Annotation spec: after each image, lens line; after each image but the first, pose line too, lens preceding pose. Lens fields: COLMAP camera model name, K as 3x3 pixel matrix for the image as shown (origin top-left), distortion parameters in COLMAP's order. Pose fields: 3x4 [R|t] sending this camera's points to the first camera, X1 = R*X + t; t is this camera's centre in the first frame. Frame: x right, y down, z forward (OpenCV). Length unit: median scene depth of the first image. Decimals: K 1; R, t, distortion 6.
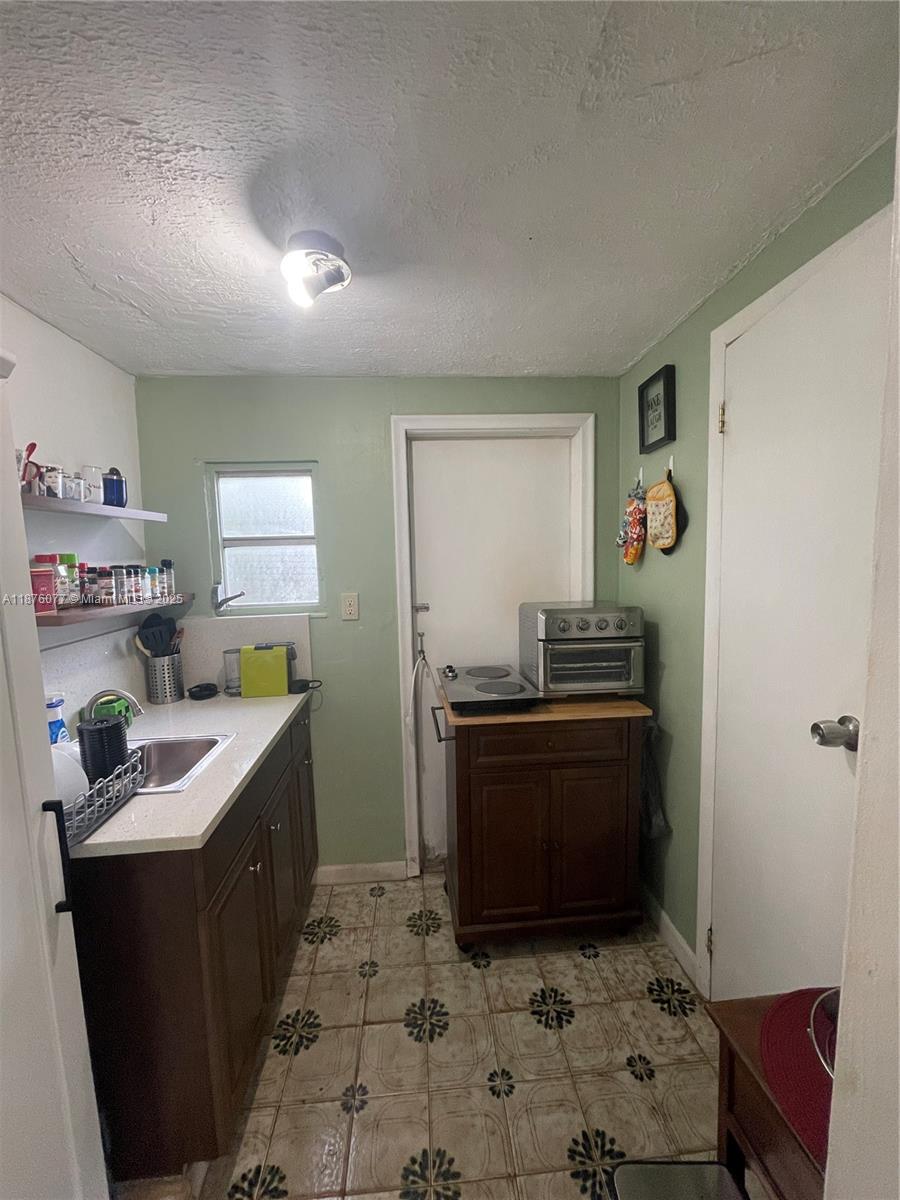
lens RADIAL K [[483.7, 0, 448.1], [0, 483.7, 597.1], [0, 0, 1]] dist [0.001869, -0.000976]
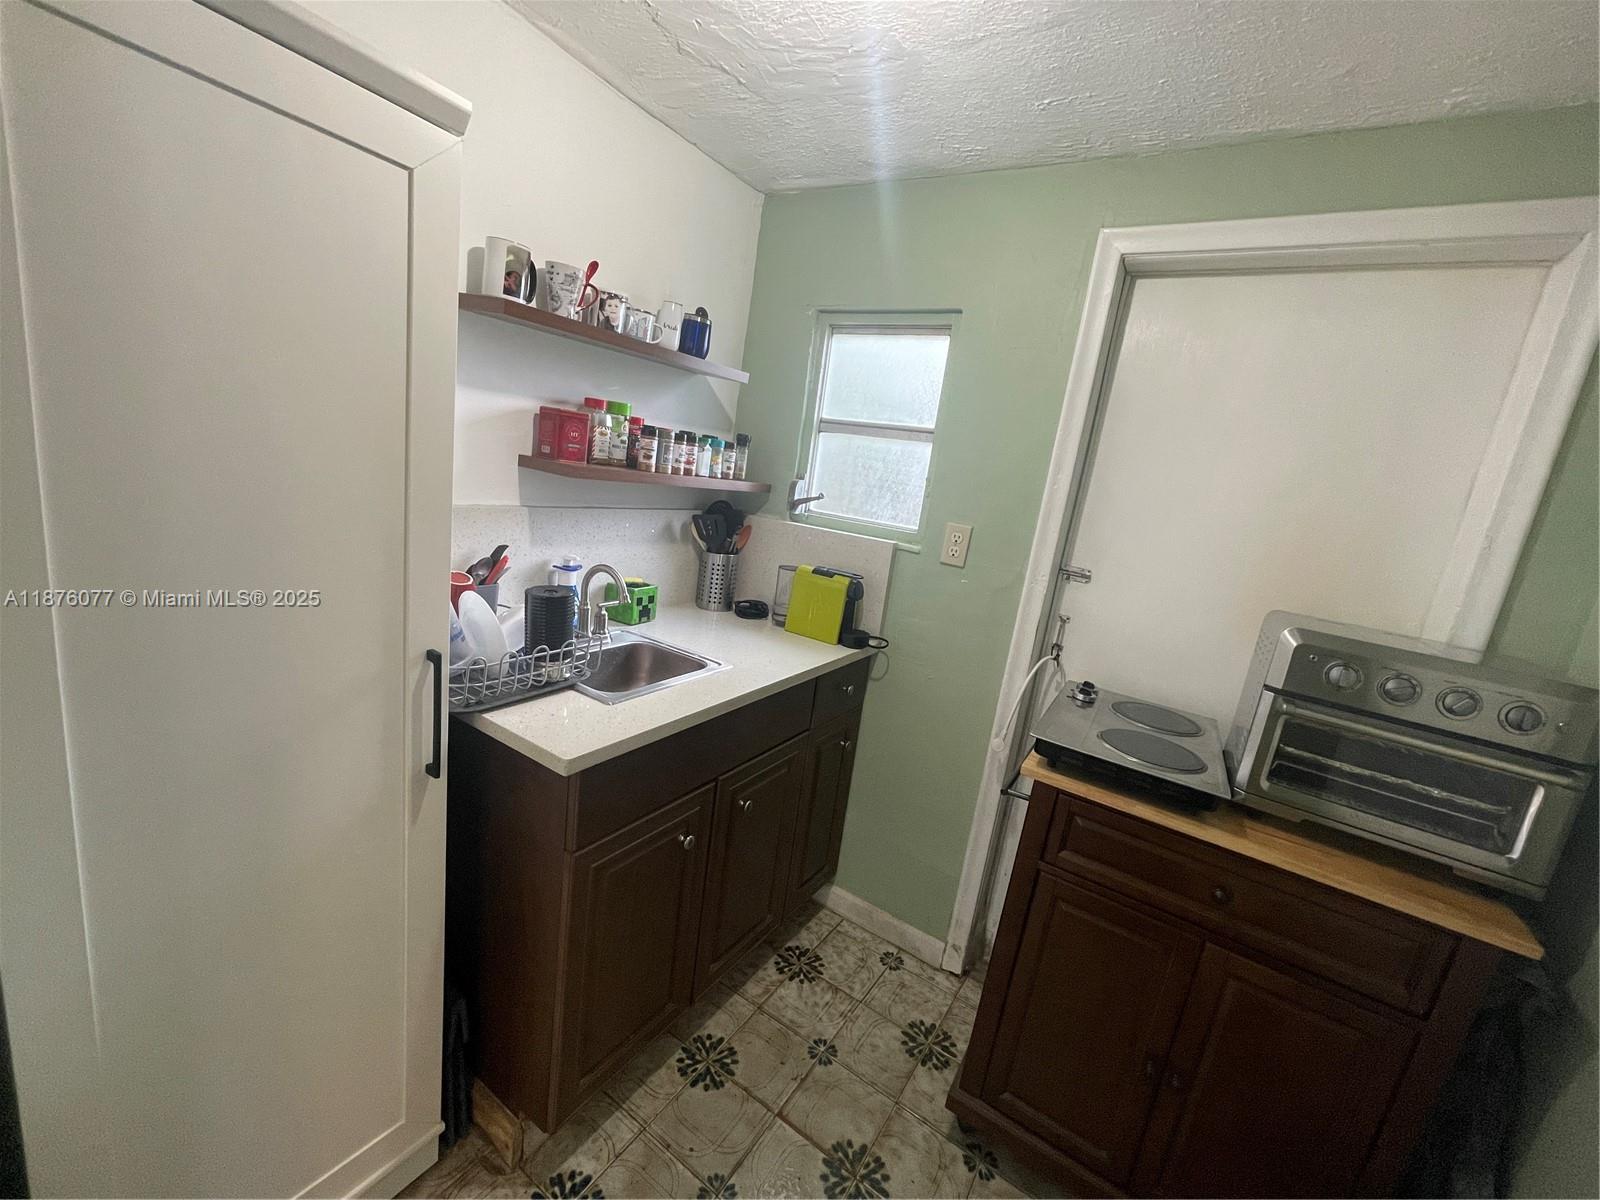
lens RADIAL K [[644.9, 0, 805.1], [0, 644.9, 598.0], [0, 0, 1]] dist [0.001869, -0.000976]
pose [[0.787464, 0.256086, -0.560643, 0.169082], [-0.213350, 0.966622, 0.141861, 0.010911], [0.578258, 0.007902, 0.815816, 0.221371]]
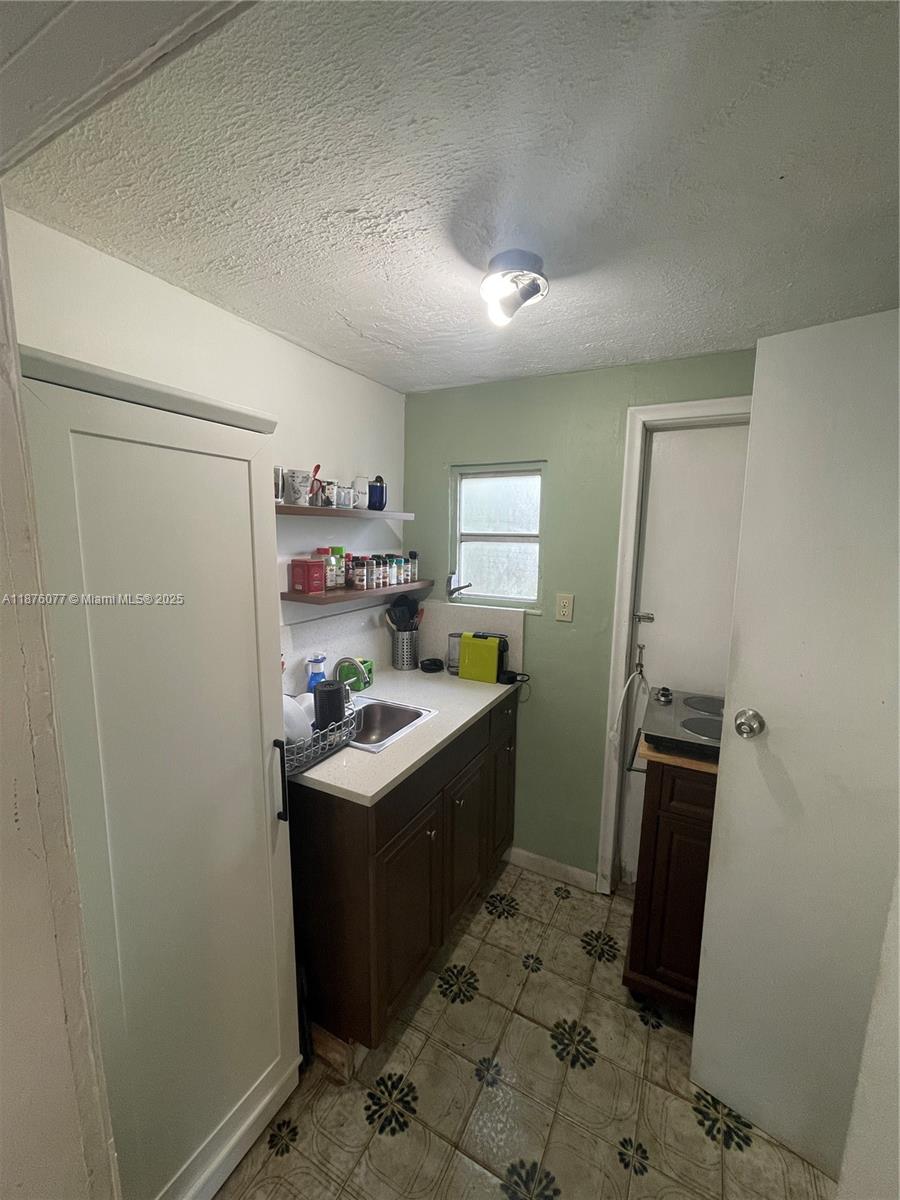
lens RADIAL K [[483.7, 0, 450.7], [0, 483.7, 596.2], [0, 0, 1]] dist [0.001869, -0.000976]
pose [[0.844855, 0.112239, -0.523089, 0.139499], [-0.086985, 0.993554, 0.072695, -0.067347], [0.527876, -0.015916, 0.849172, 0.045148]]
